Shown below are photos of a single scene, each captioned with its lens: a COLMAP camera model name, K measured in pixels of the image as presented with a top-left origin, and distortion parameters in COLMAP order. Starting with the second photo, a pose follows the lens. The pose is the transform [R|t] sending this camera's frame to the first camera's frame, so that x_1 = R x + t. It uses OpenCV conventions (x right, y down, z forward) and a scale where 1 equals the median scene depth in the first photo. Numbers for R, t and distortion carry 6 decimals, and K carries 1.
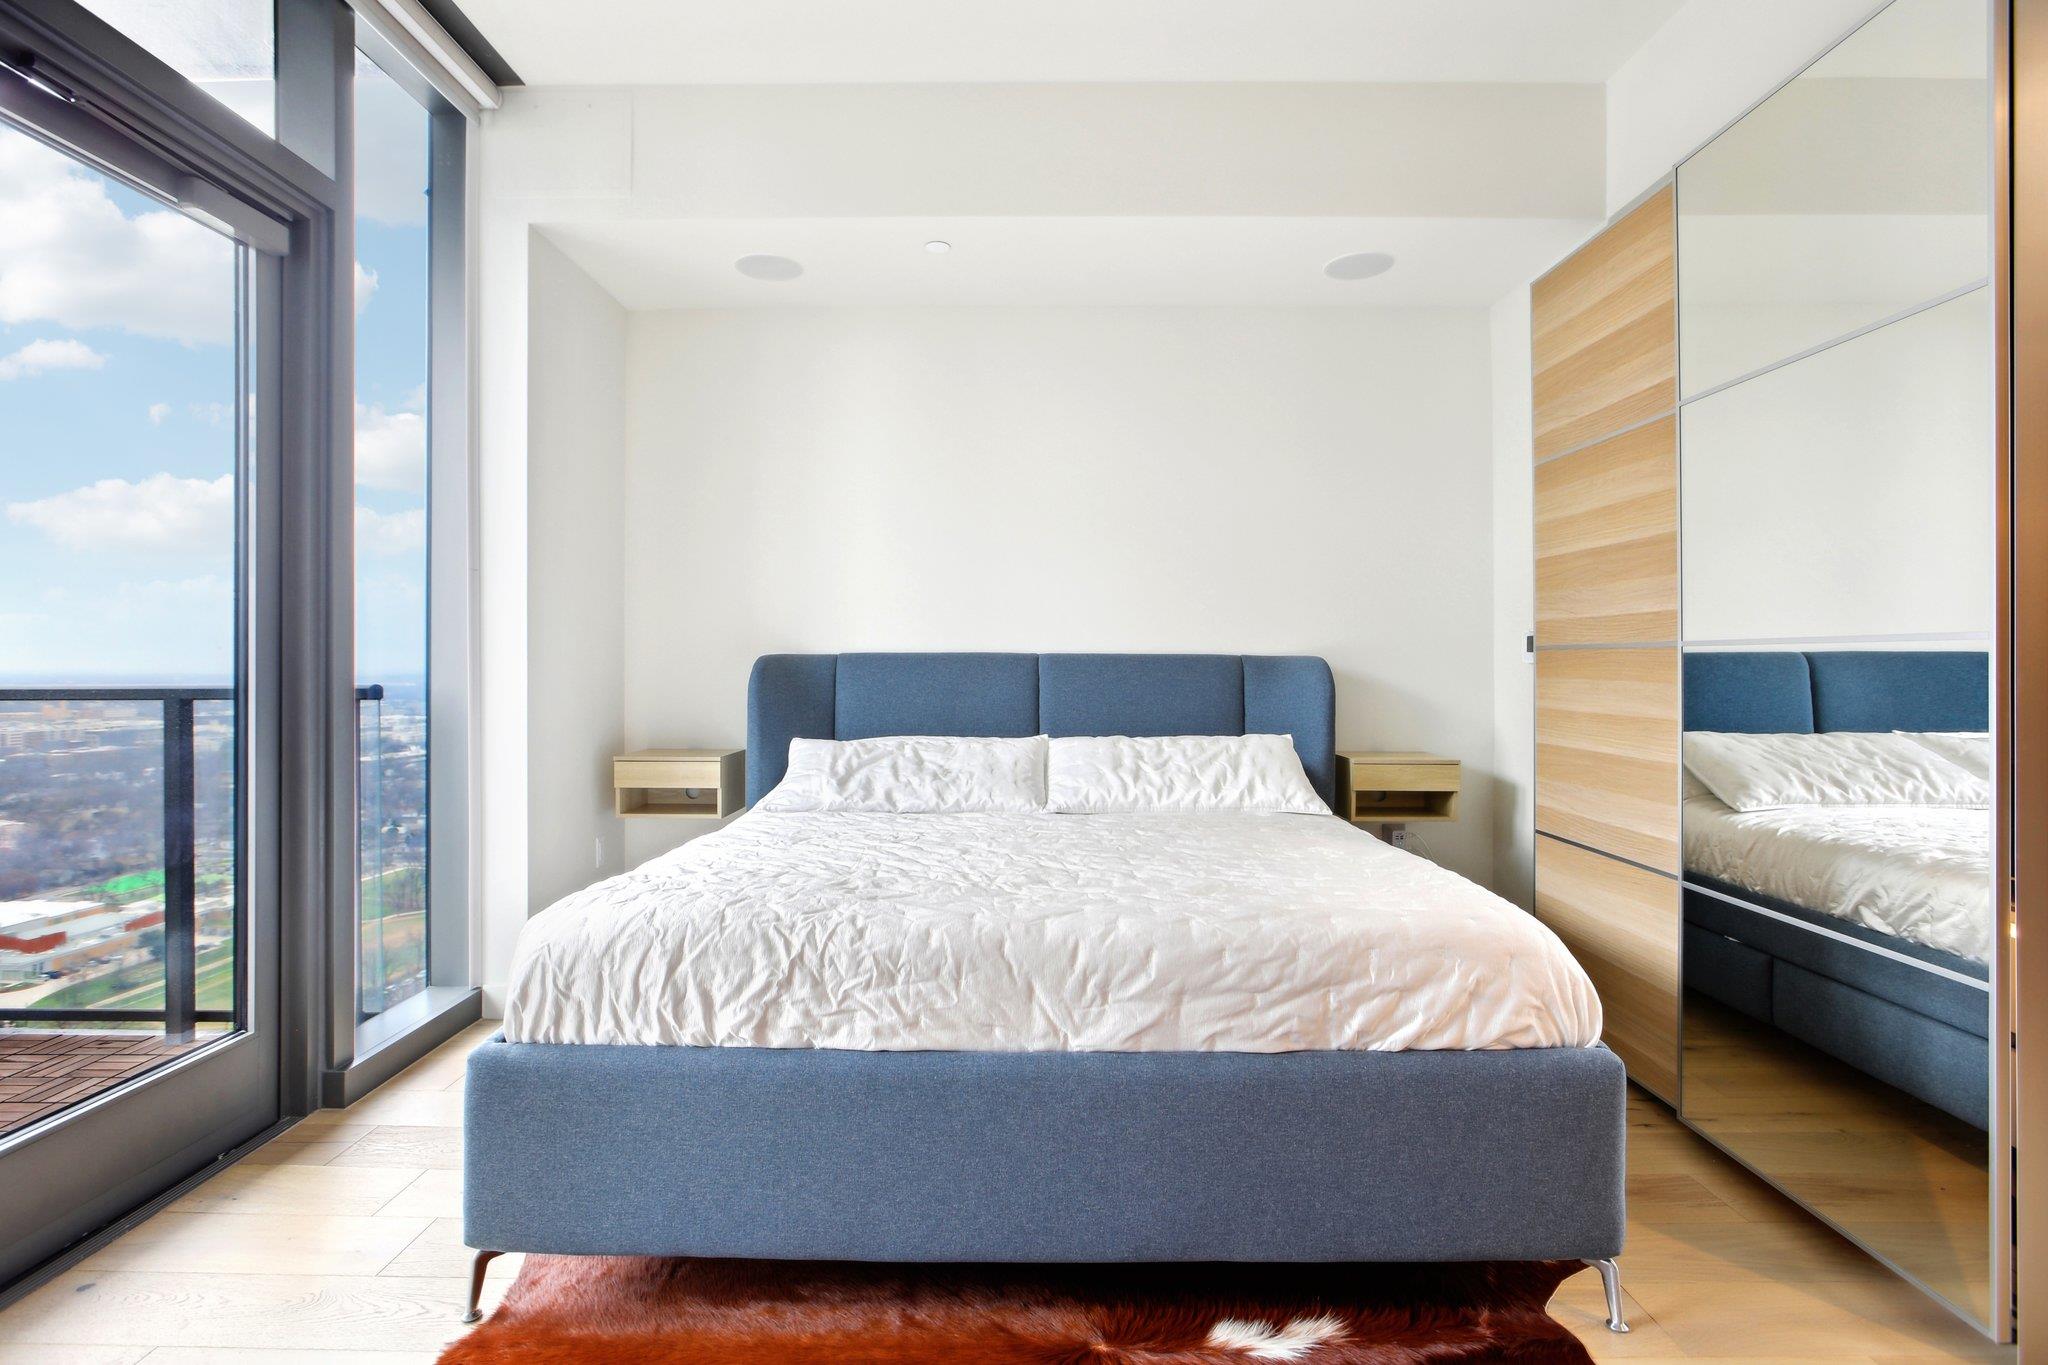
lens RADIAL K [[972.6, 0, 1007.7], [0, 972.6, 655.0], [0, 0, 1]] dist [-0.041187, 0.018645]
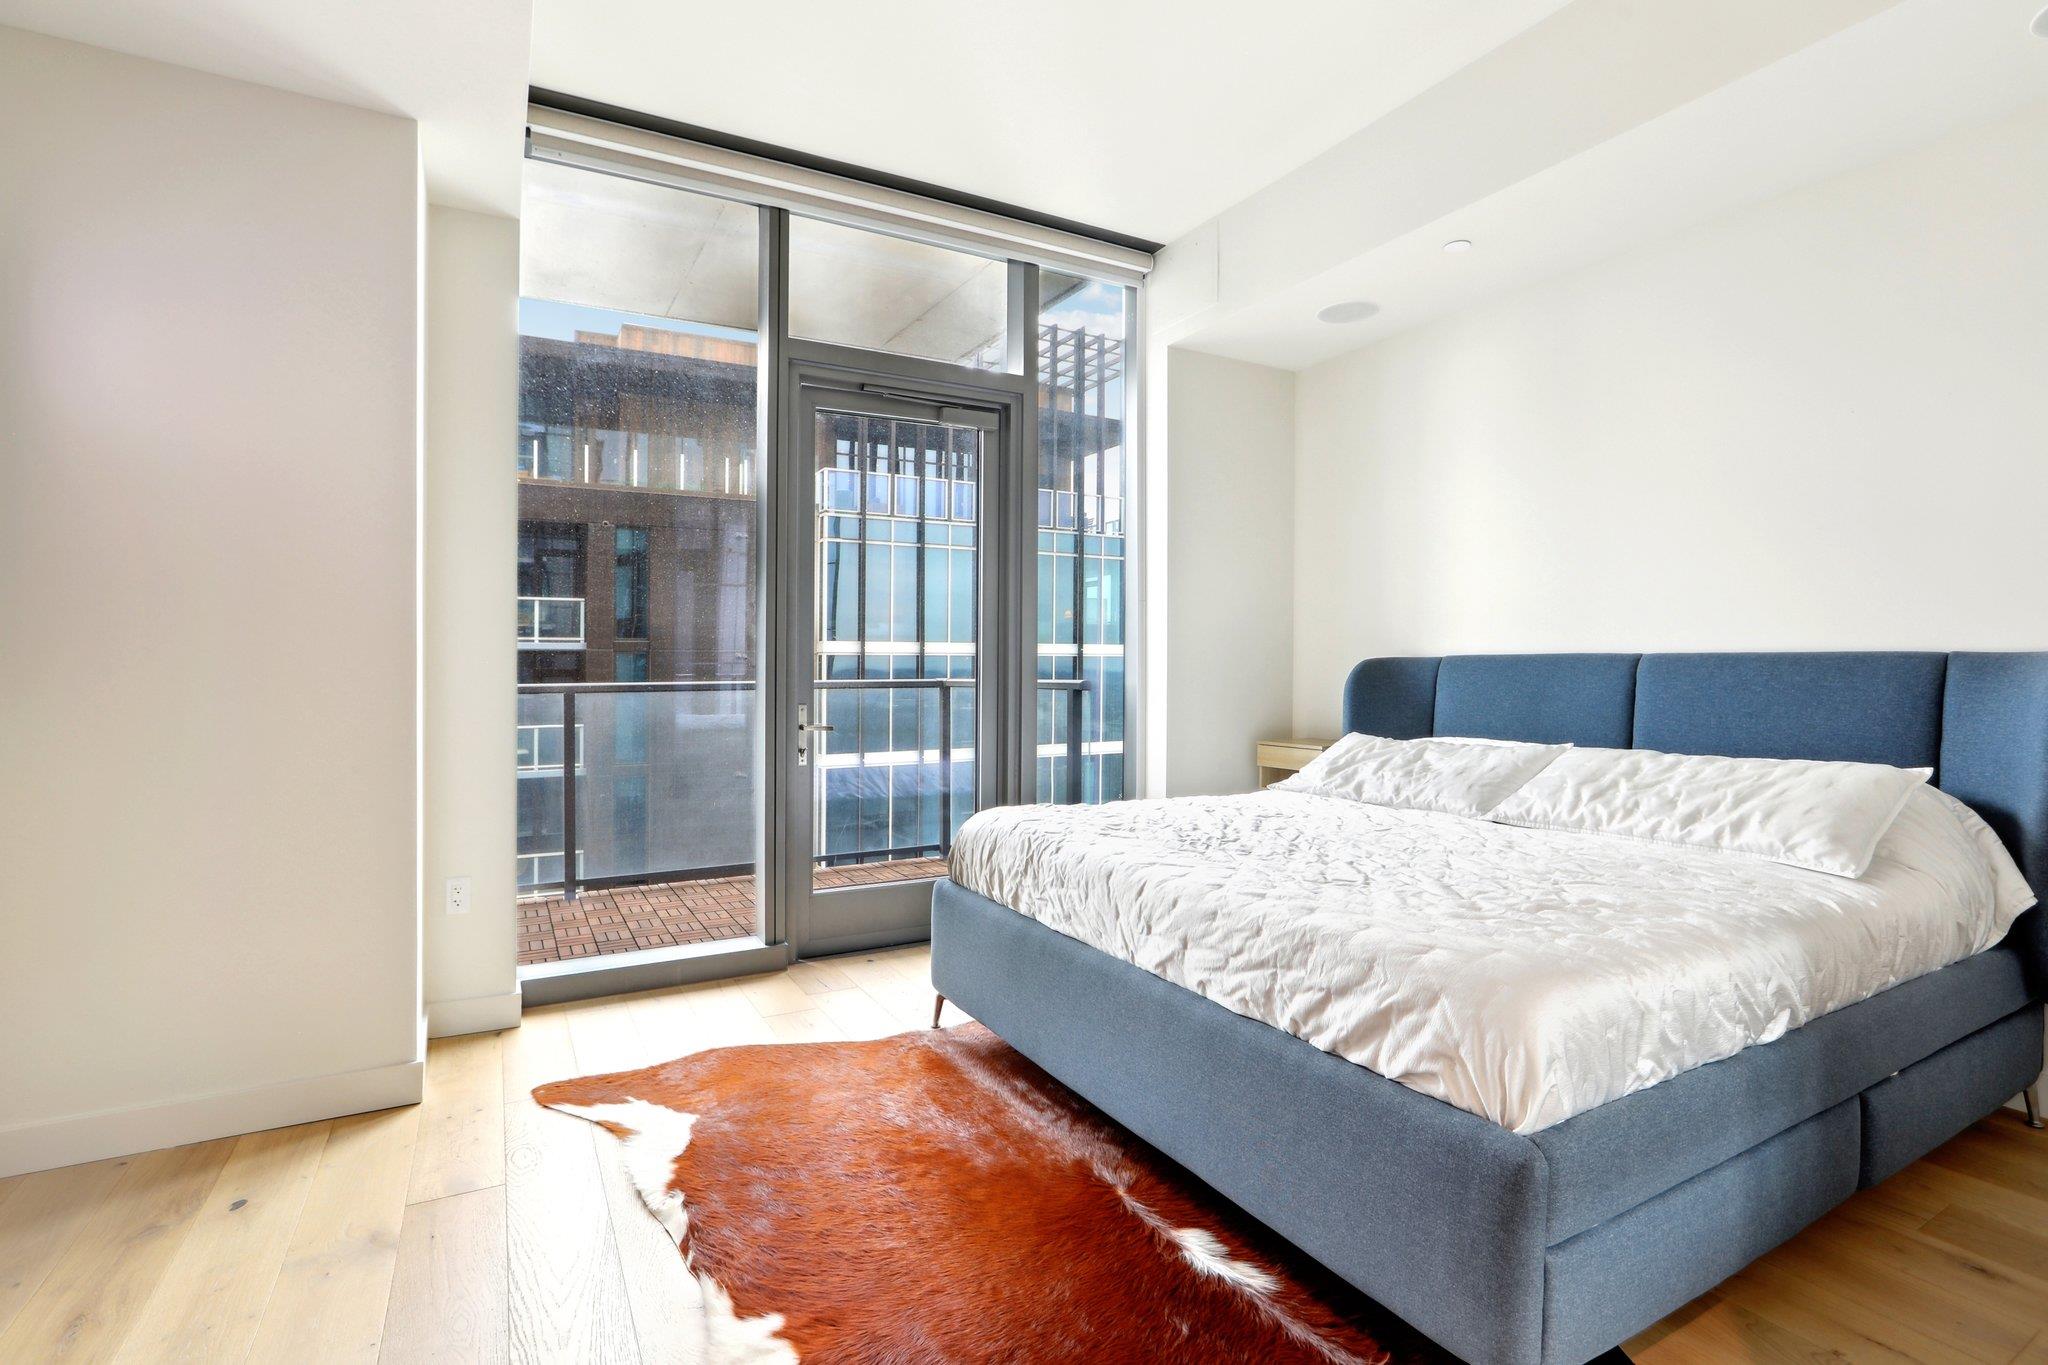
lens RADIAL K [[939.8, 0, 1017.9], [0, 939.8, 662.0], [0, 0, 1]] dist [-0.018221, 0.000728]
pose [[0.516465, -0.005640, -0.856289, 1.045105], [0.009465, 0.999955, -0.000877, 0.002799], [0.856256, -0.007652, 0.516495, 0.215768]]
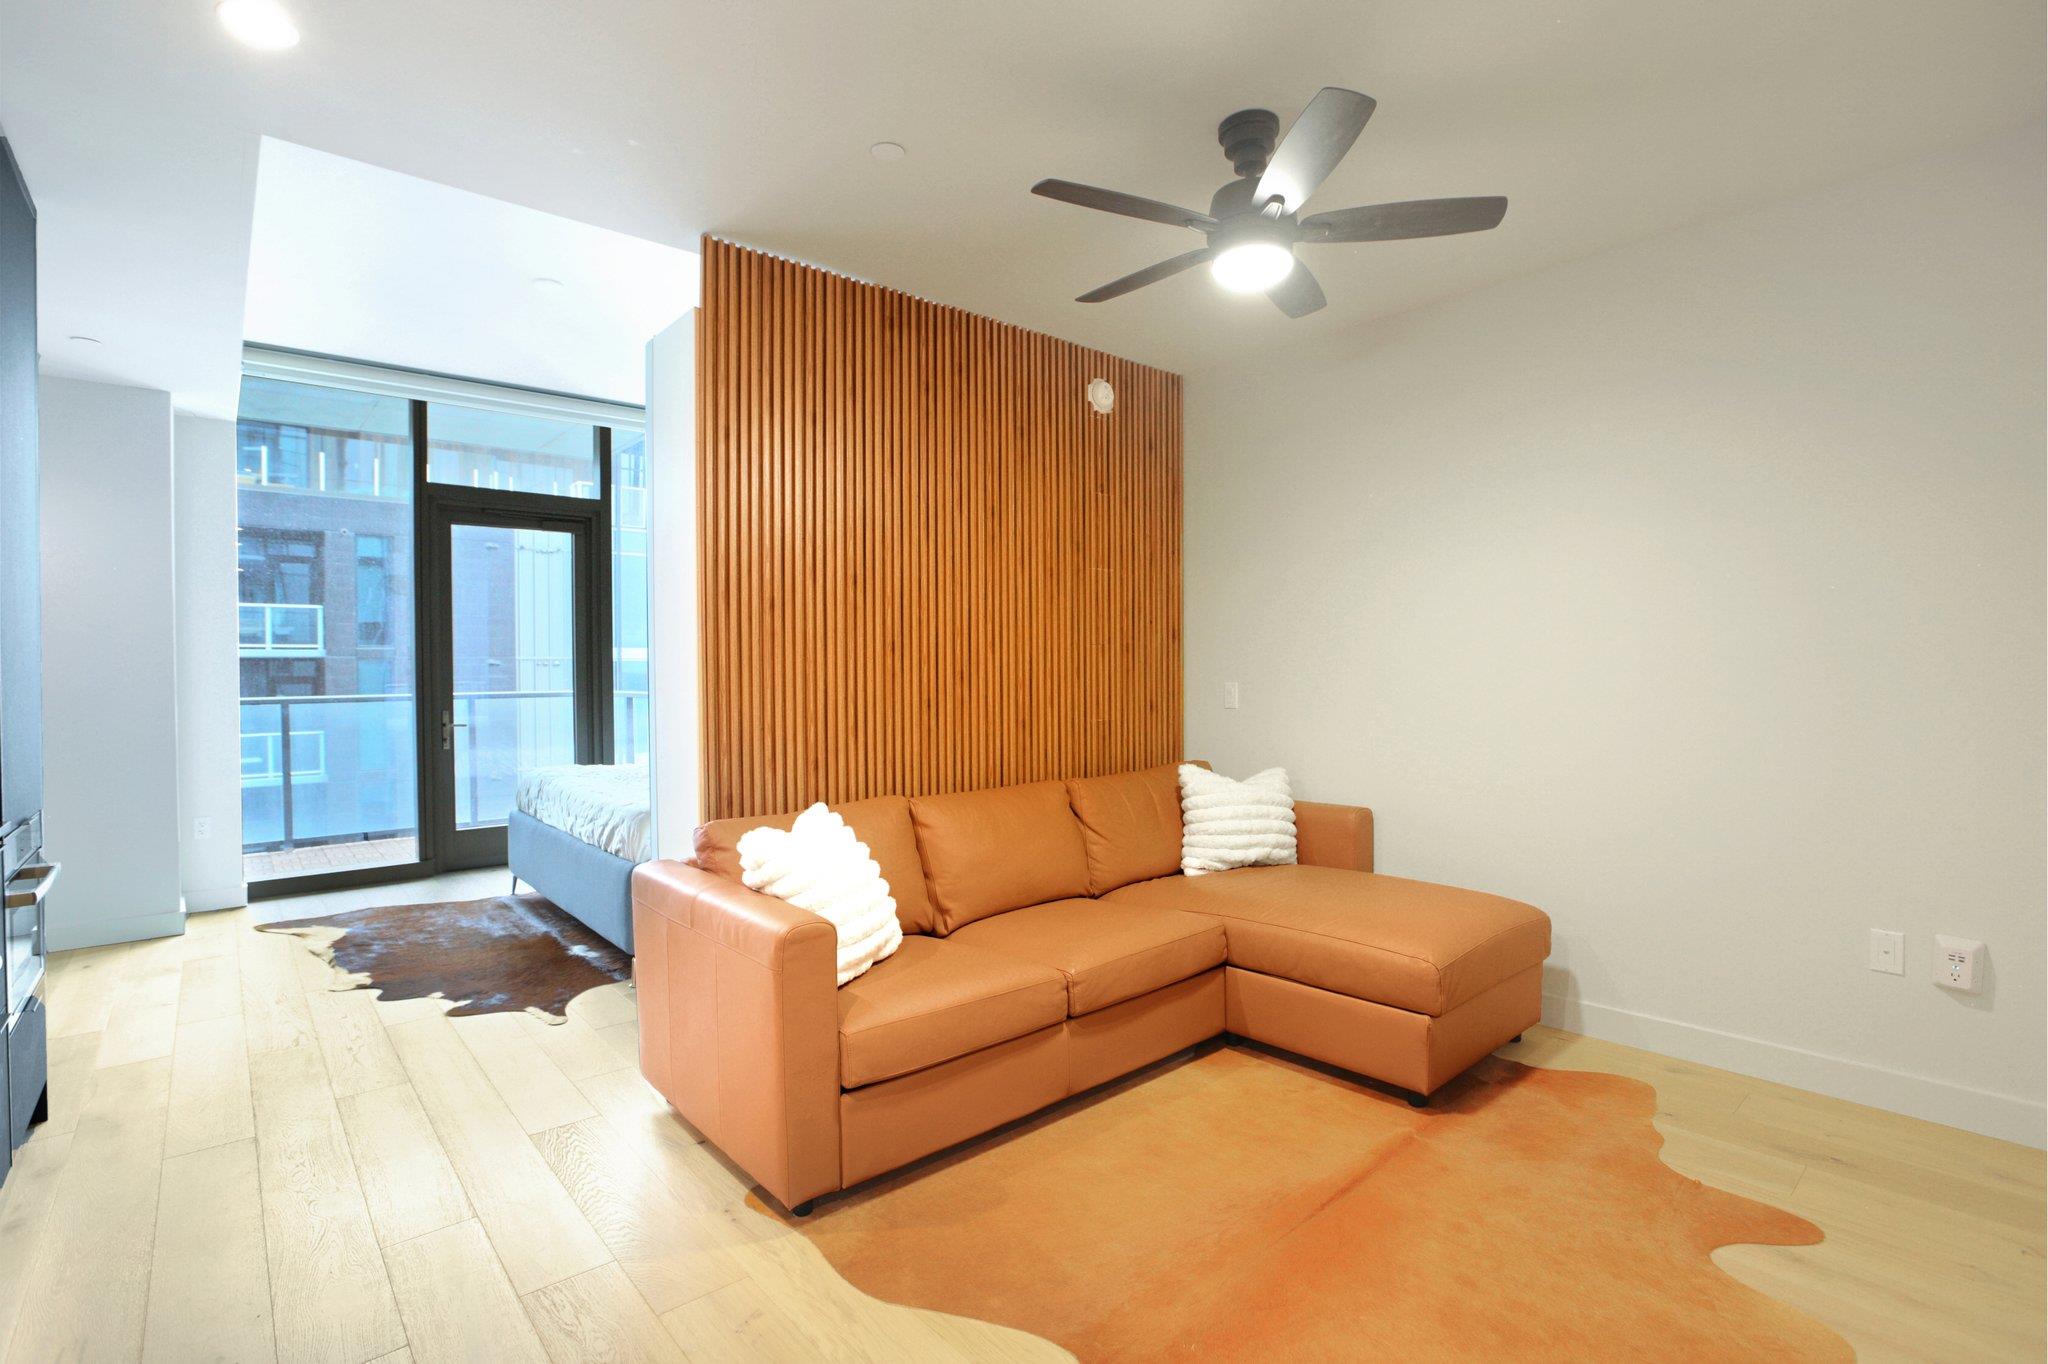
lens RADIAL K [[972.6, 0, 1018.6], [0, 972.6, 680.8], [0, 0, 1]] dist [-0.041187, 0.018645]
pose [[0.666919, 0.006046, -0.745106, 2.905955], [0.010805, 0.999783, 0.017783, -0.051434], [0.745052, -0.019911, 0.666709, 0.138600]]
